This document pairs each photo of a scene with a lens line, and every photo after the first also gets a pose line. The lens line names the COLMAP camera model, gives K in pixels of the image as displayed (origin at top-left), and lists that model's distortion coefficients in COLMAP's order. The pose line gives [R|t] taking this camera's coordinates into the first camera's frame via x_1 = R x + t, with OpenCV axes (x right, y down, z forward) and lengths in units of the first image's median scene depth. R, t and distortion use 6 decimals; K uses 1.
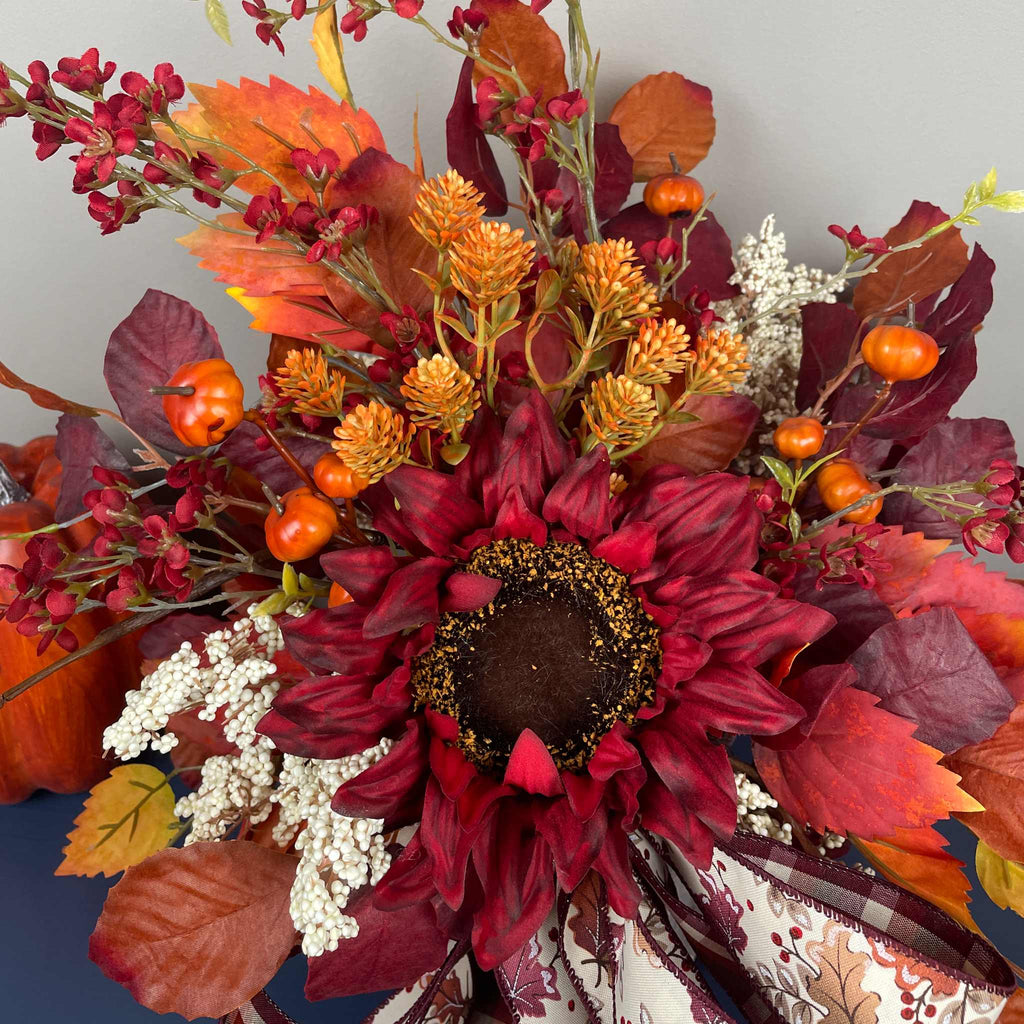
lens RADIAL K [[1035.5, 0, 512.4], [0, 1035.5, 374.2], [0, 0, 1]] dist [0.084152, -0.121960]
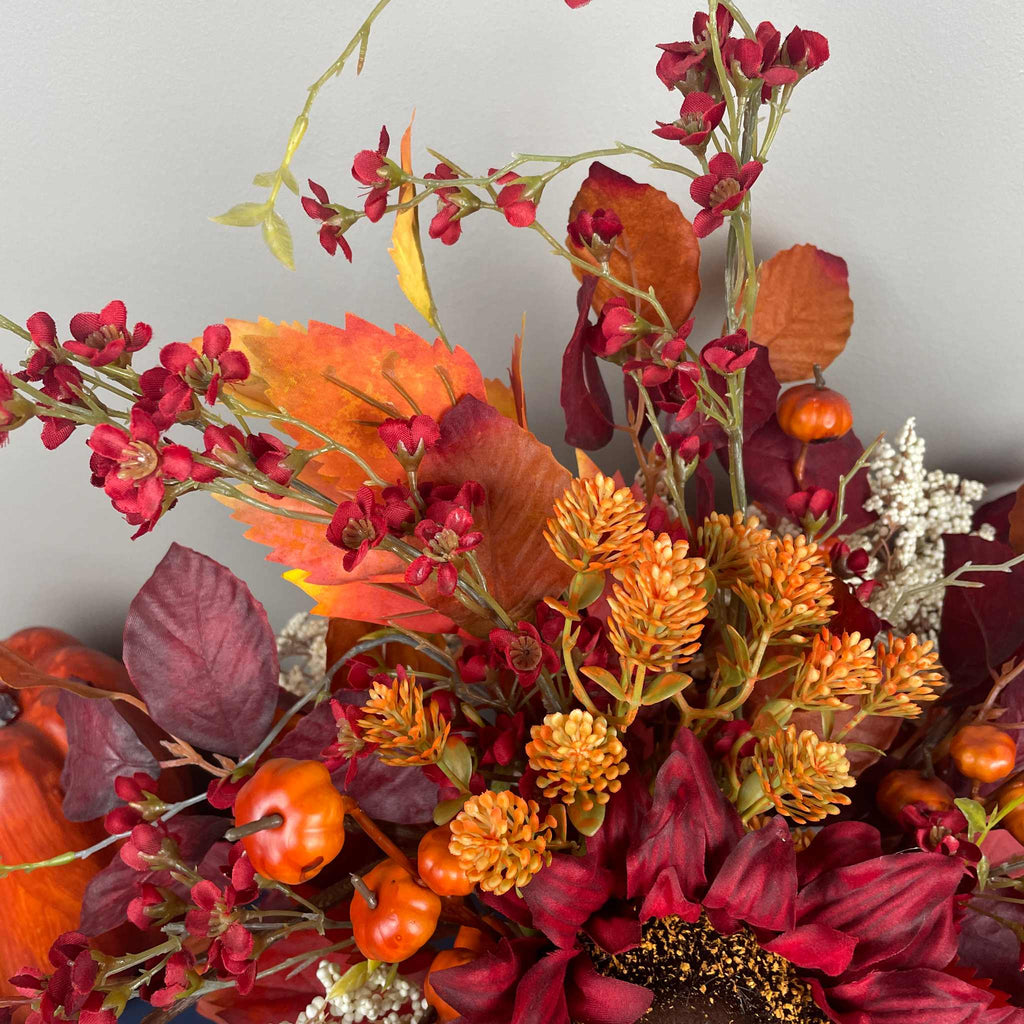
lens RADIAL K [[1039.9, 0, 504.5], [0, 1039.9, 510.1], [0, 0, 1]] dist [0.073083, -0.111022]
pose [[0.999278, 0.011638, 0.036167, -0.152184], [-0.016030, 0.992202, 0.123608, -0.255481], [-0.034446, -0.124098, 0.991672, 0.244000]]
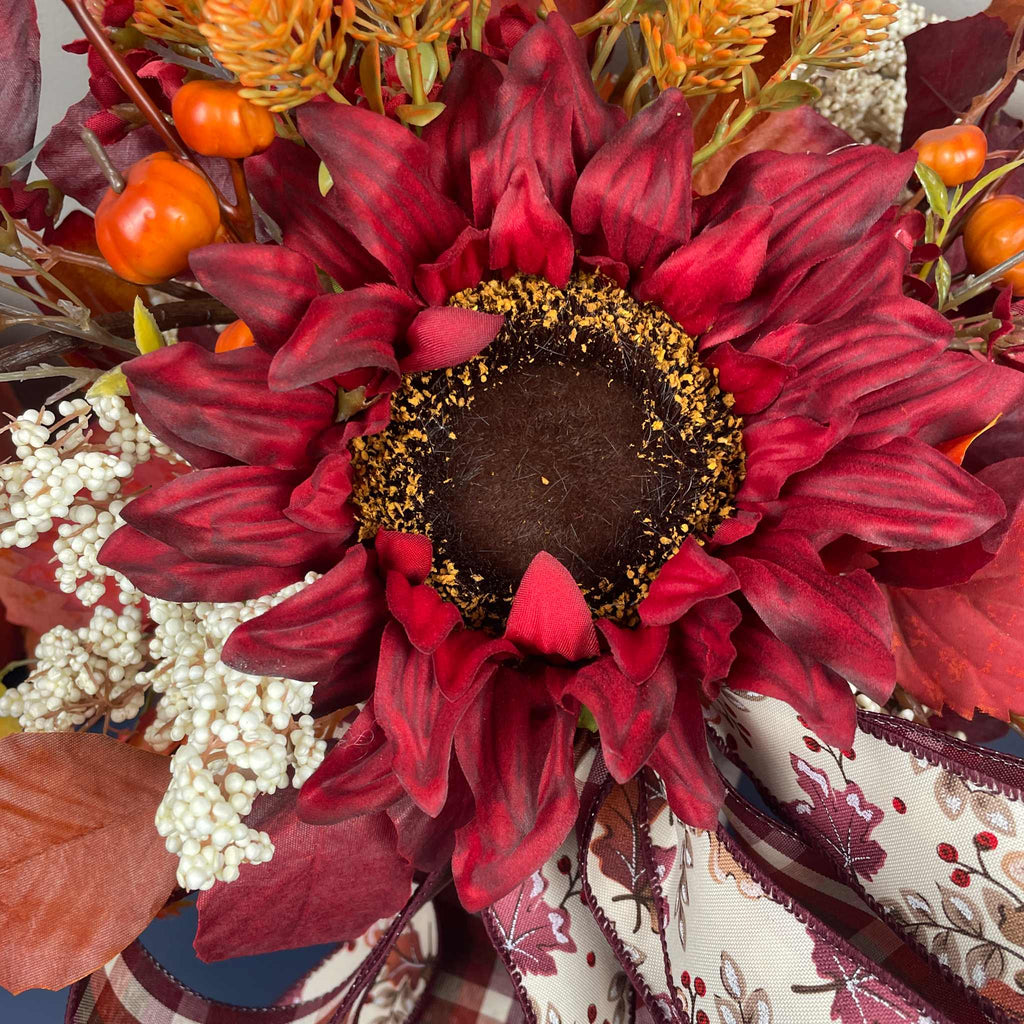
lens RADIAL K [[1048.5, 0, 513.0], [0, 1048.5, 561.5], [0, 0, 1]] dist [0.081237, -0.143006]
pose [[0.997773, 0.003808, 0.066592, -0.043135], [-0.015179, 0.985136, 0.171104, 0.226747], [-0.064951, -0.171734, 0.983000, 0.367141]]
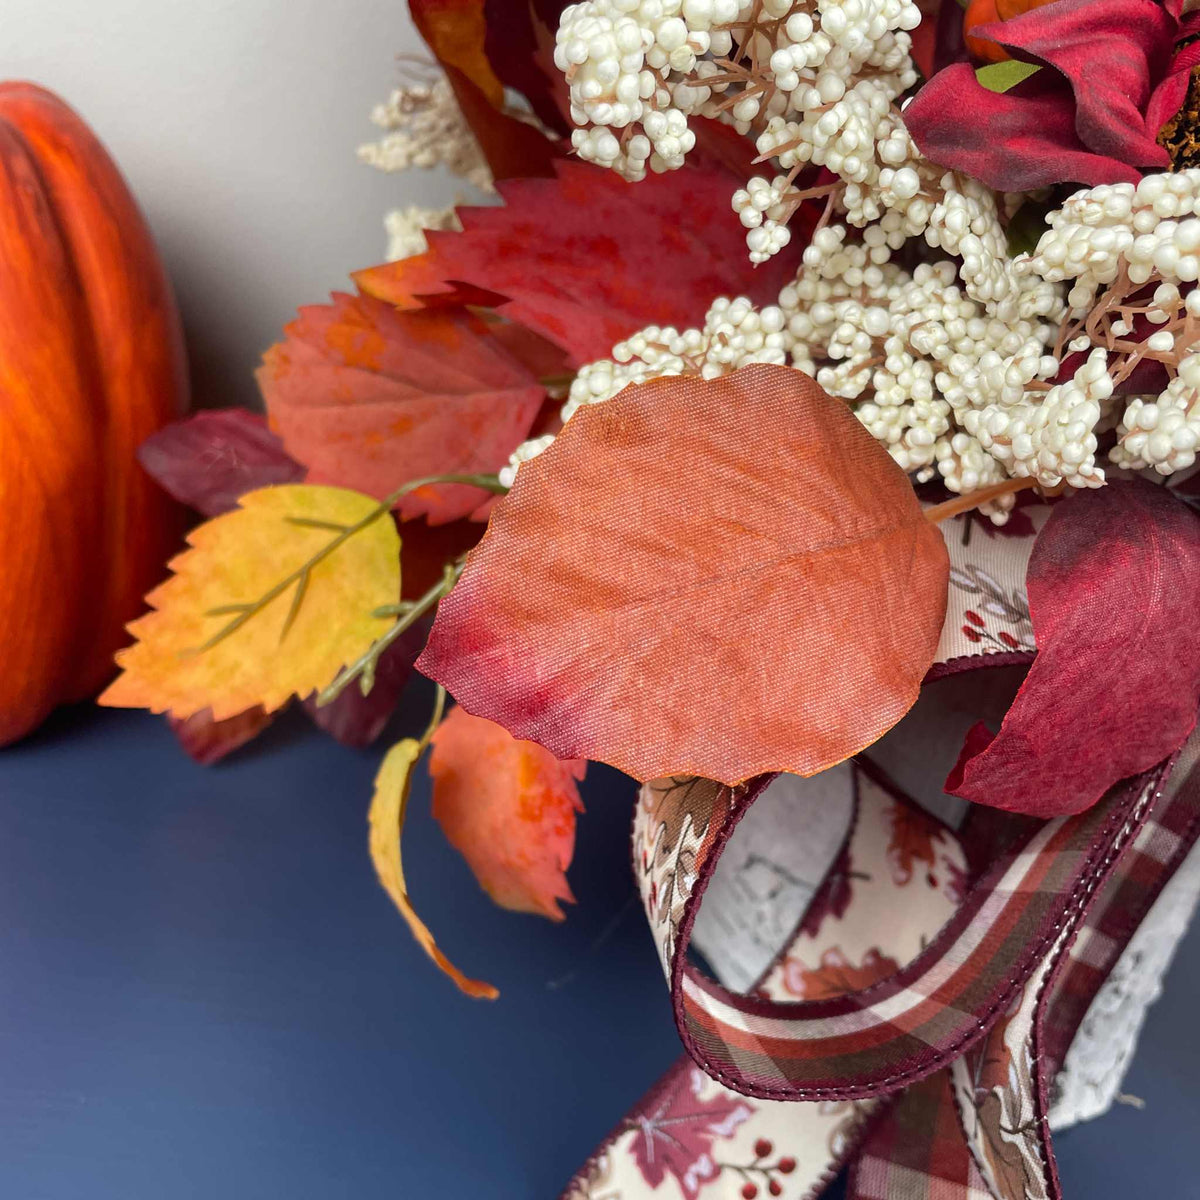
lens RADIAL K [[1244.2, 0, 604.2], [0, 1244.2, 645.0], [0, 0, 1]] dist [0.048283, -0.037127]
pose [[0.963950, 0.081743, 0.253216, -0.458113], [-0.080910, 0.996627, -0.013719, 0.553335], [-0.253484, -0.007263, 0.967312, 0.541813]]
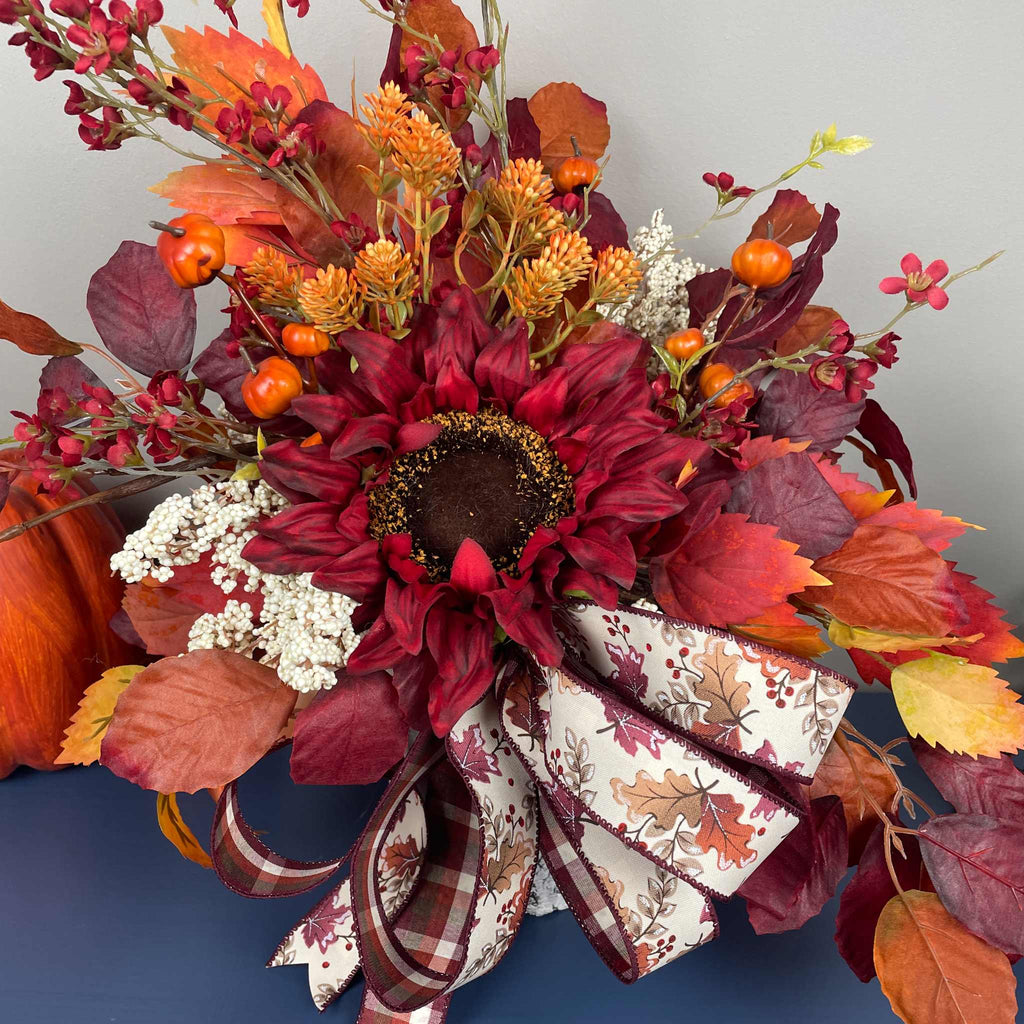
lens RADIAL K [[1026.4, 0, 508.6], [0, 1026.4, 577.4], [0, 0, 1]] dist [0.108221, -0.168846]
pose [[0.996842, -0.032484, 0.072462, -0.025736], [0.033552, 0.999345, -0.013567, 0.383876], [-0.071974, 0.015955, 0.997279, -0.198850]]
